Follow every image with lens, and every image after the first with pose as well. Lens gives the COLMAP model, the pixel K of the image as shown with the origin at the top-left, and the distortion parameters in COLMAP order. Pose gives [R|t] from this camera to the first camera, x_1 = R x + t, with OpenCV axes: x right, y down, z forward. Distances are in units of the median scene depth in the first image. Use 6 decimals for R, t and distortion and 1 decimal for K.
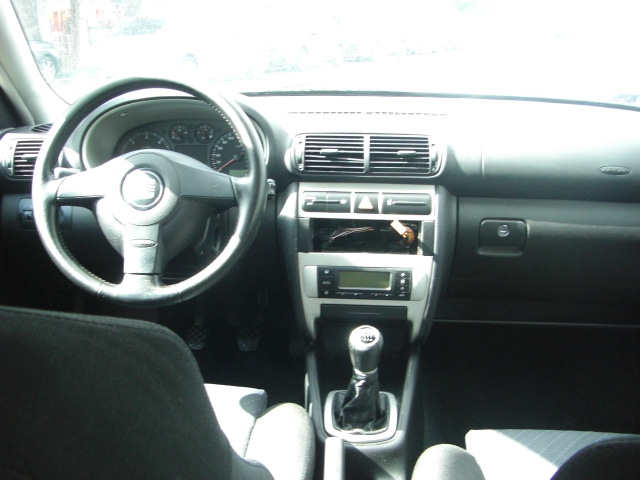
lens RADIAL K [[731.9, 0, 321.5], [0, 731.9, 235.7], [0, 0, 1]] dist [-0.141949, 0.000000]
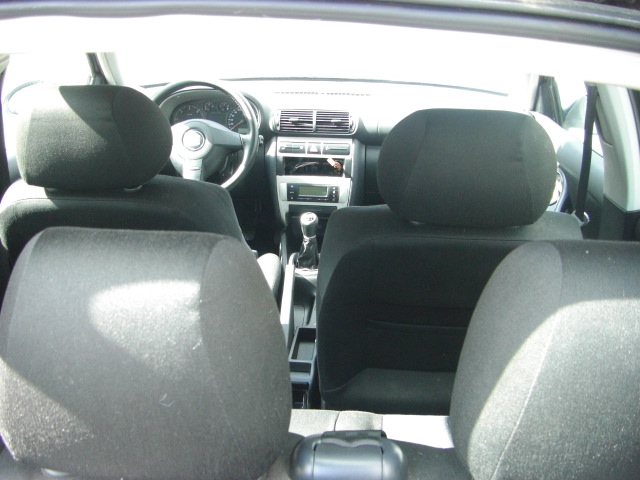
lens RADIAL K [[731.9, 0, 318.0], [0, 731.9, 235.3], [0, 0, 1]] dist [-0.141949, 0.000000]
pose [[0.999906, 0.011899, -0.006842, 0.085934], [-0.011341, 0.997008, 0.076465, 0.031314], [0.007732, -0.076380, 0.997049, -0.818870]]
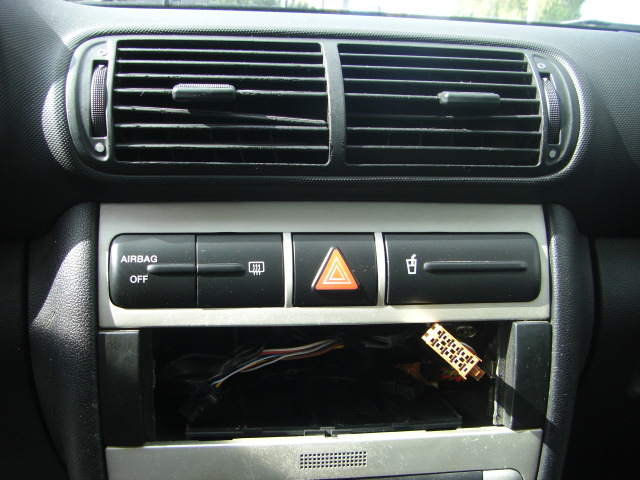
lens RADIAL K [[722.2, 0, 307.9], [0, 722.2, 255.7], [0, 0, 1]] dist [-0.158206, 0.000000]
pose [[0.978527, -0.032346, 0.203566, -0.007816], [0.031528, 0.999476, 0.007260, -0.052760], [-0.203694, -0.000687, 0.979034, 0.719896]]
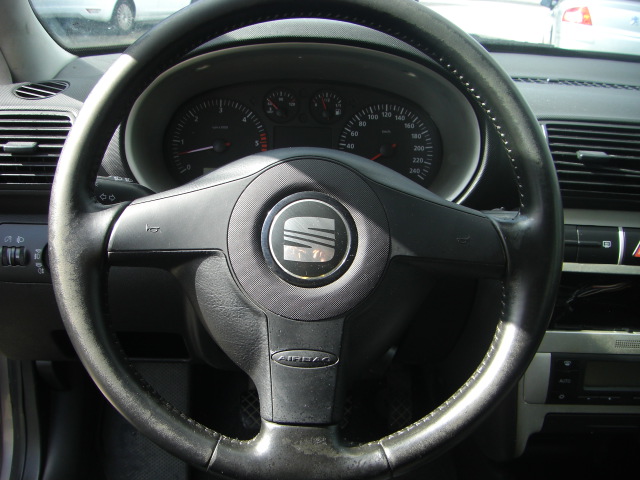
lens RADIAL K [[710.2, 0, 320.5], [0, 710.2, 245.7], [0, 0, 1]] dist [-0.138086, 0.000000]
pose [[0.994669, 0.011548, 0.102475, -0.247599], [-0.019601, 0.996766, 0.077927, -0.083157], [-0.101244, -0.079520, 0.991678, 0.487731]]
